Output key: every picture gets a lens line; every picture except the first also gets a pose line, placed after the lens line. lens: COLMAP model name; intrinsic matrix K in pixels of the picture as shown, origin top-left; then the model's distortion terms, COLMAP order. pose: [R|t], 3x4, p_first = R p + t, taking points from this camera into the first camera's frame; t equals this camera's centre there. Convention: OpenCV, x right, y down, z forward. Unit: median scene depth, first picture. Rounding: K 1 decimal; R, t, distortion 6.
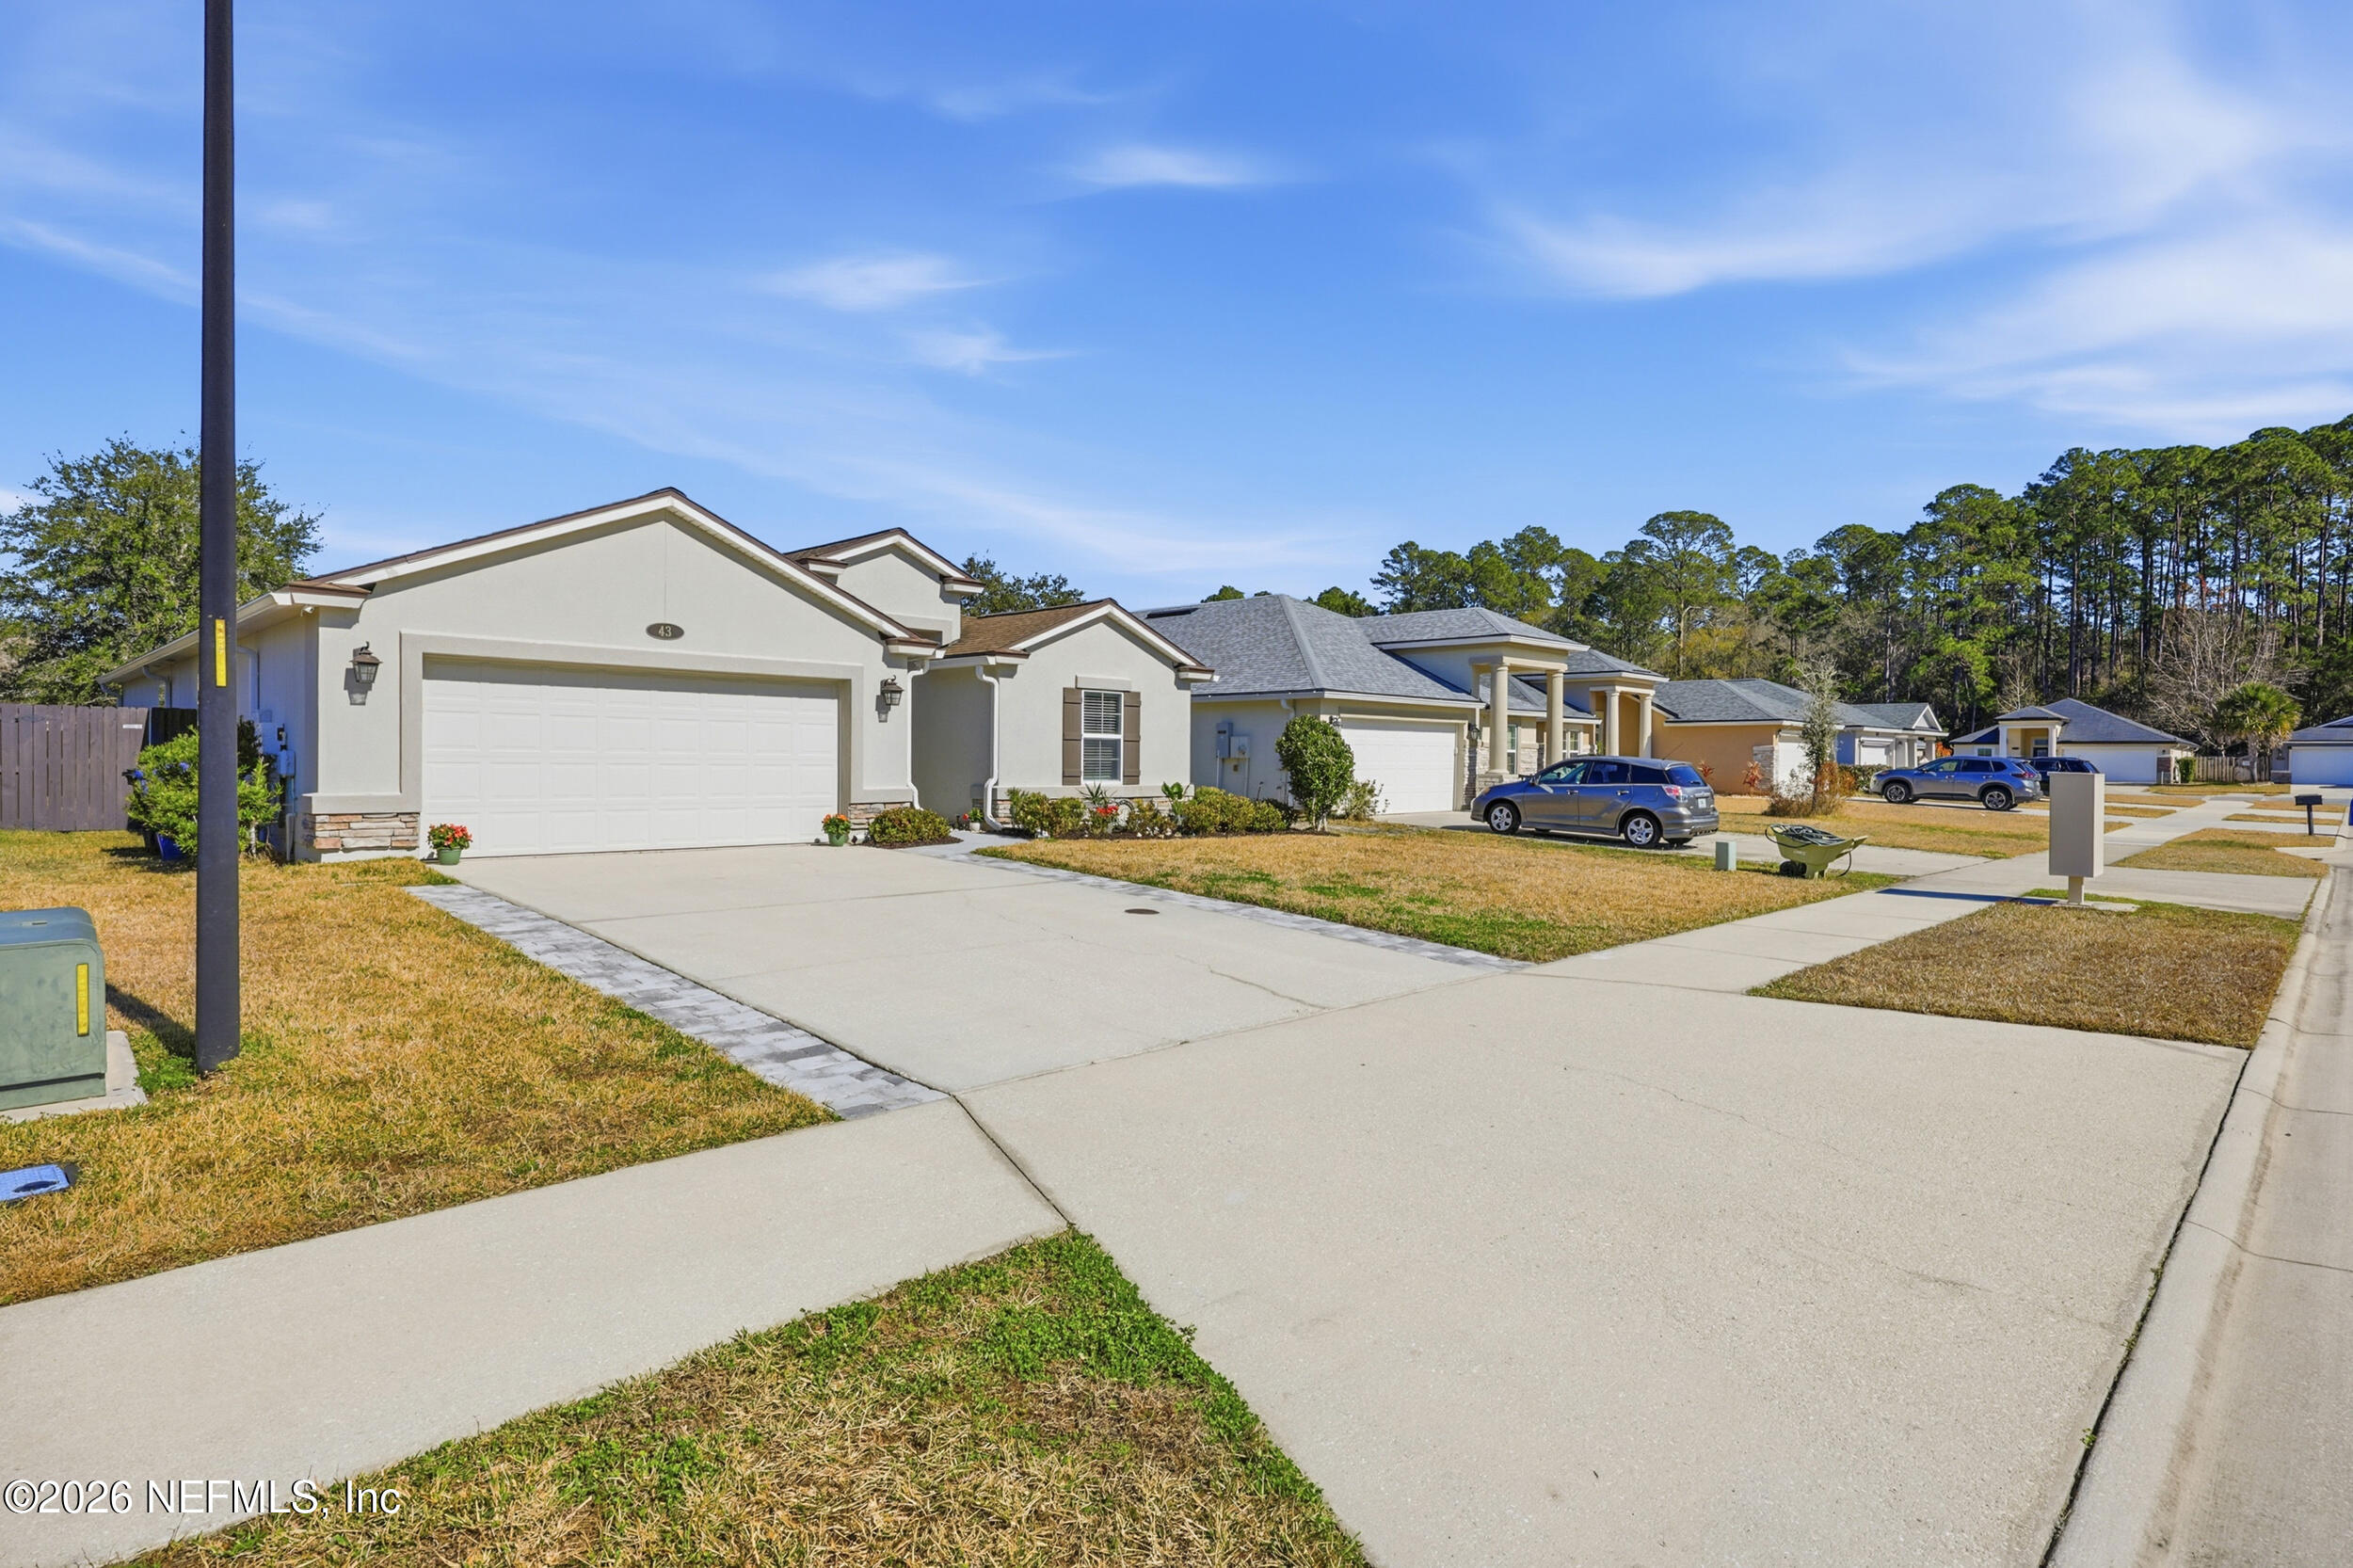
lens RADIAL K [[1136.4, 0, 1176.5], [0, 1136.4, 784.0], [0, 0, 1]] dist [-0.024362, -0.000020]
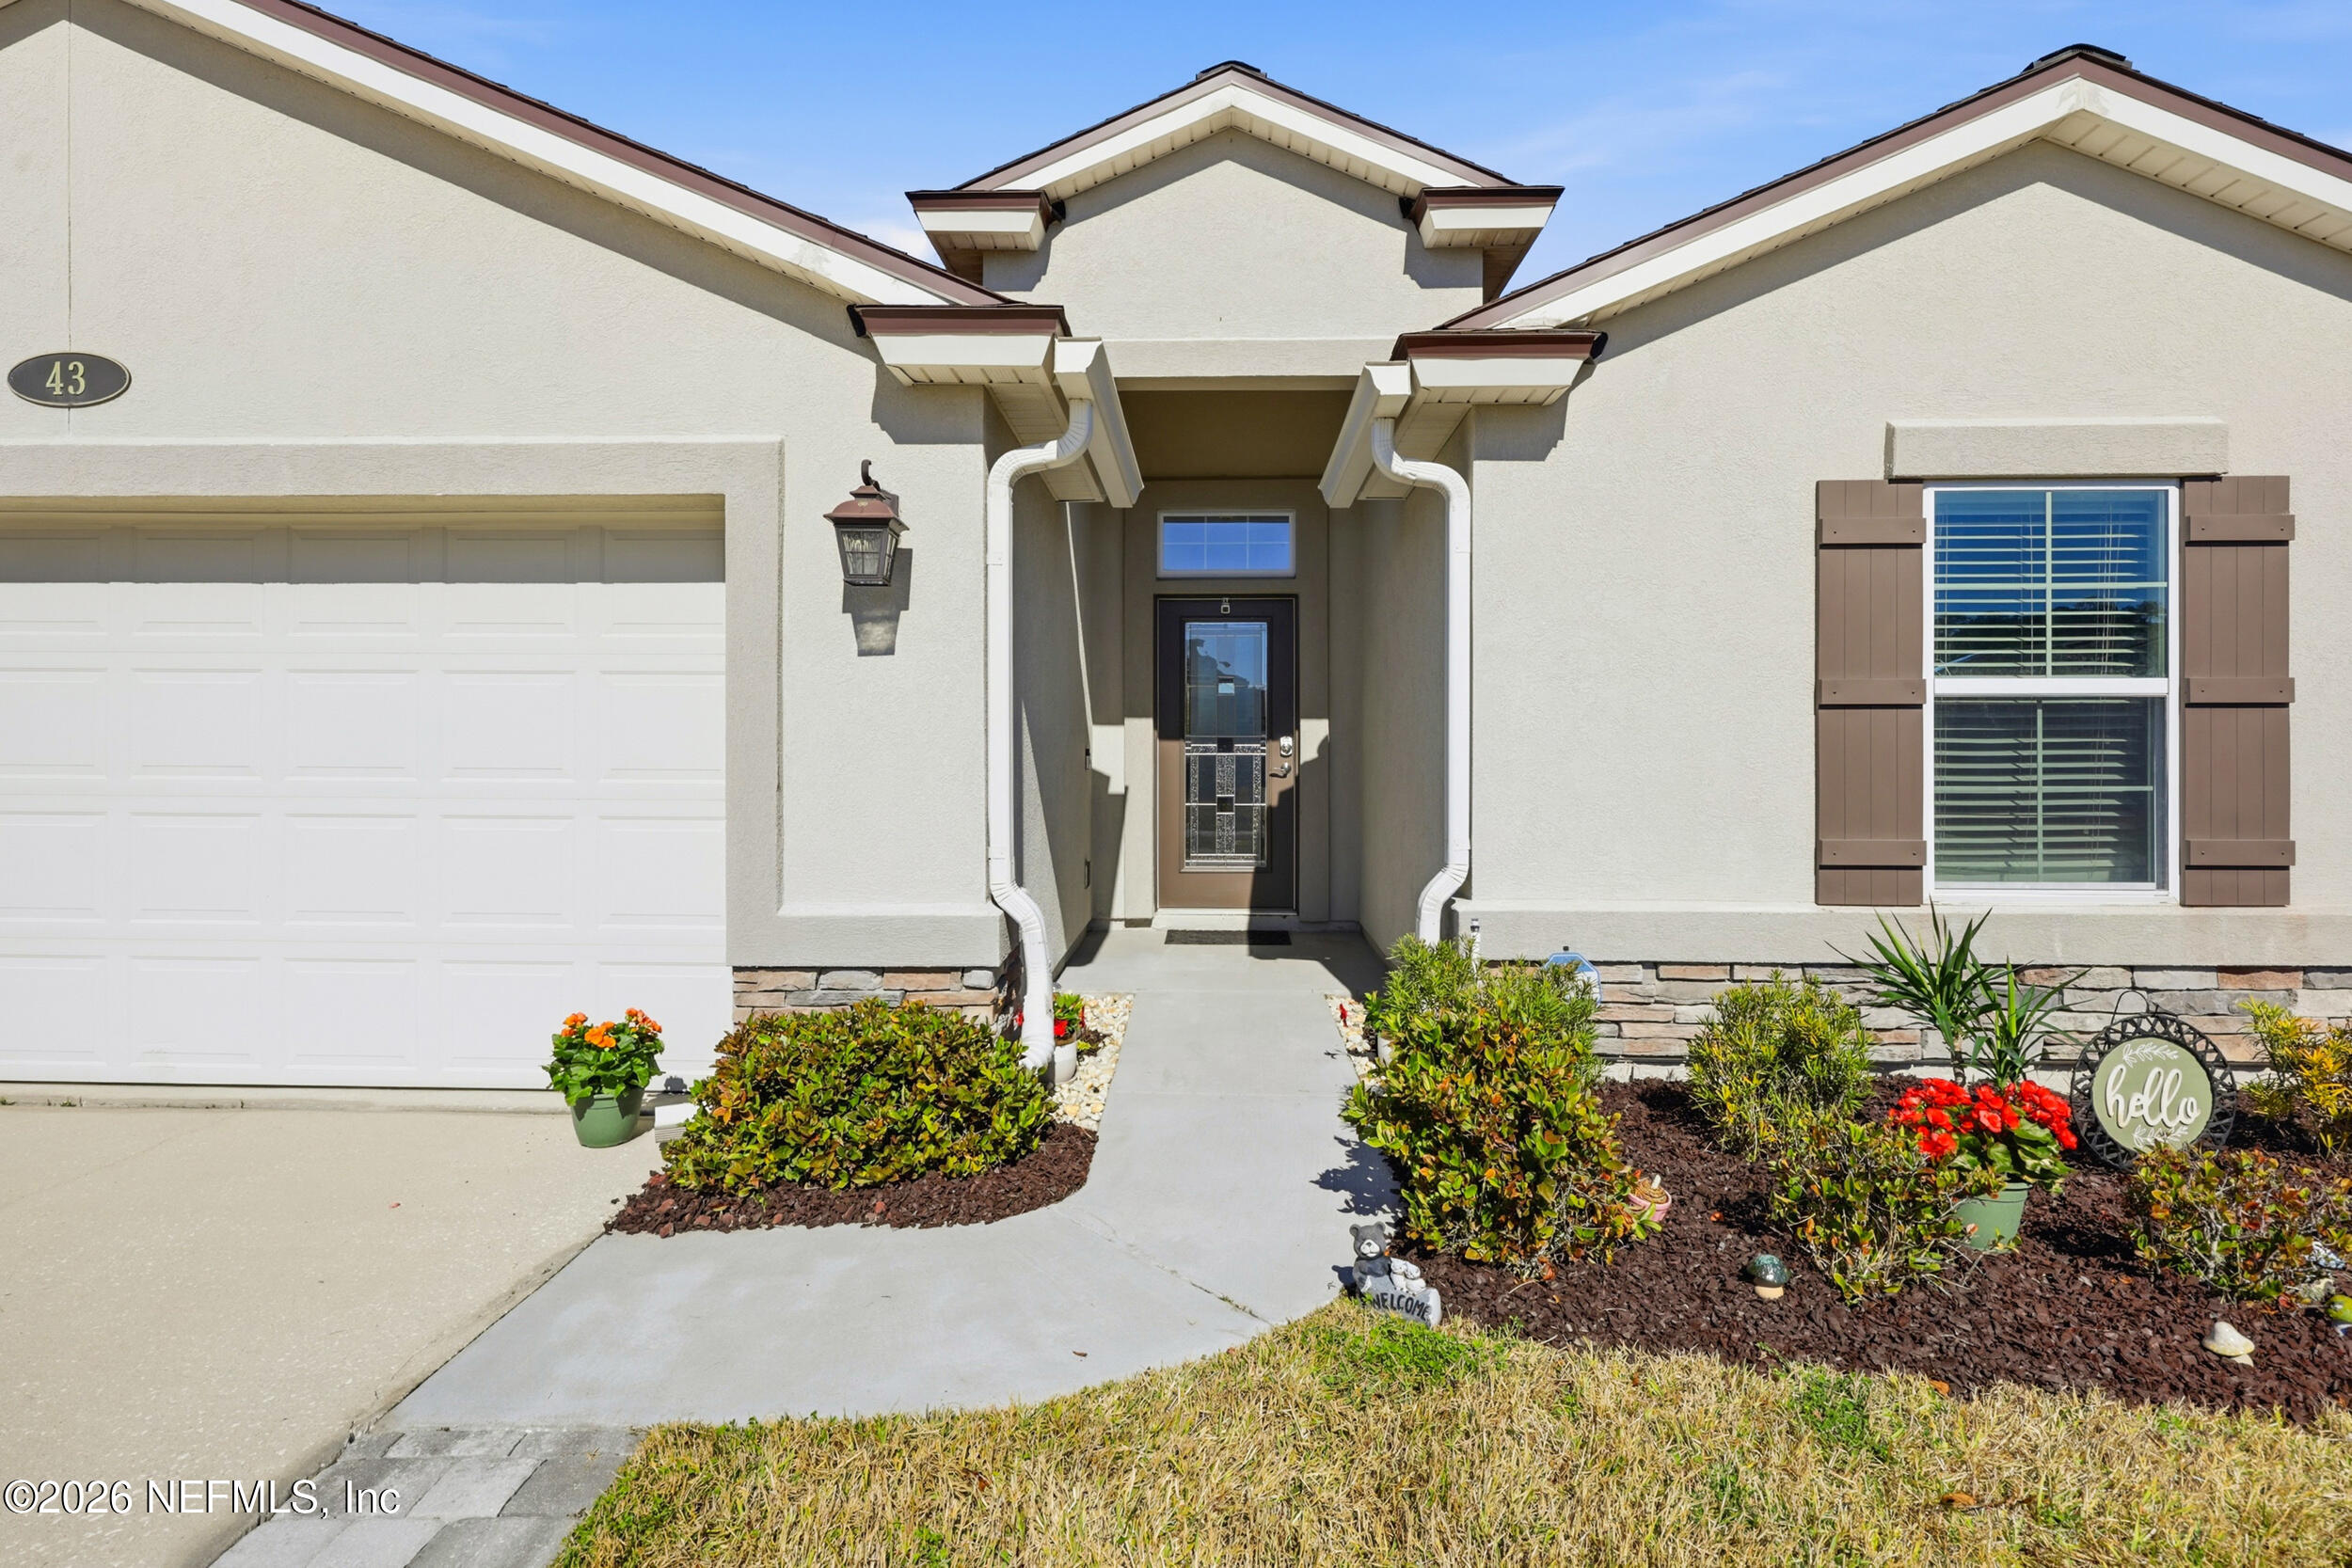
lens RADIAL K [[1219.7, 0, 1170.4], [0, 1219.7, 752.7], [0, 0, 1]] dist [0.027363, -0.000184]
pose [[0.694087, -0.010485, -0.719814, -0.009684], [-0.008738, 0.999698, -0.022987, -0.022312], [0.719838, 0.022245, 0.693786, 0.721649]]
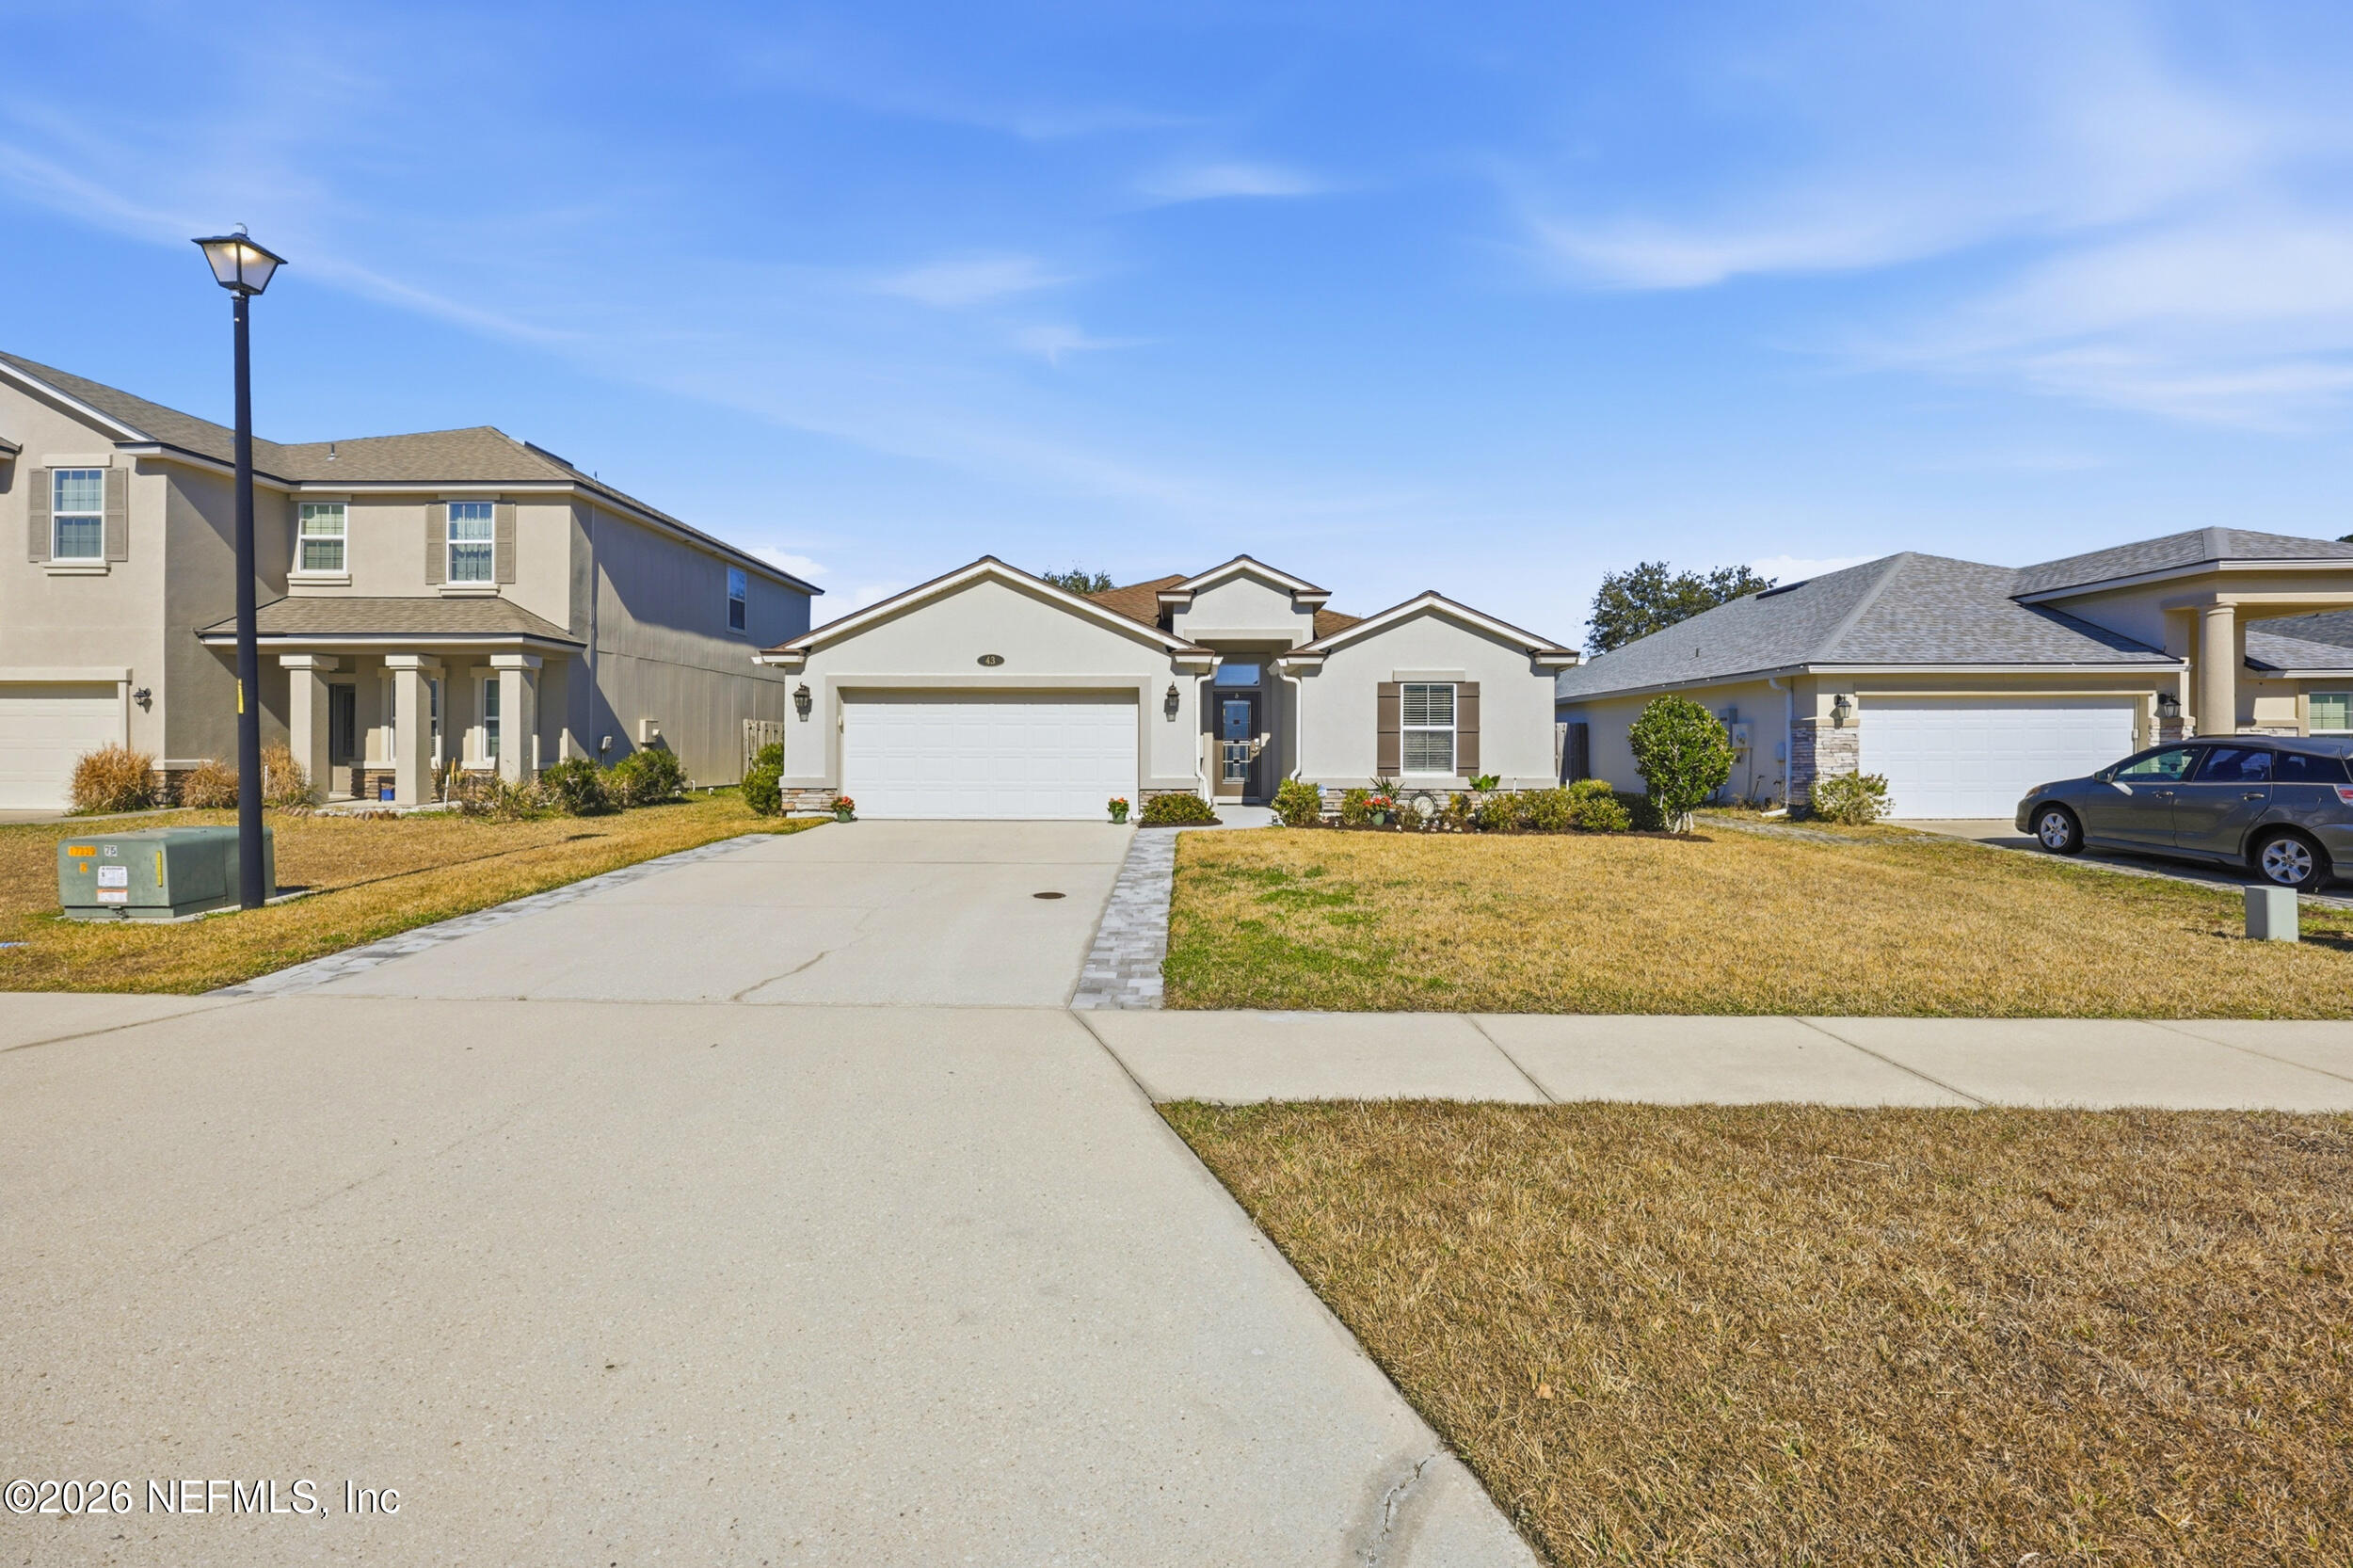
lens RADIAL K [[932.3, 0, 1178.9], [0, 932.3, 754.4], [0, 0, 1]] dist [0.000071, -0.000128]
pose [[0.712156, -0.007464, -0.701982, 0.367742], [-0.007921, 0.999794, -0.018666, -0.001221], [0.701977, 0.018853, 0.711950, 0.258523]]
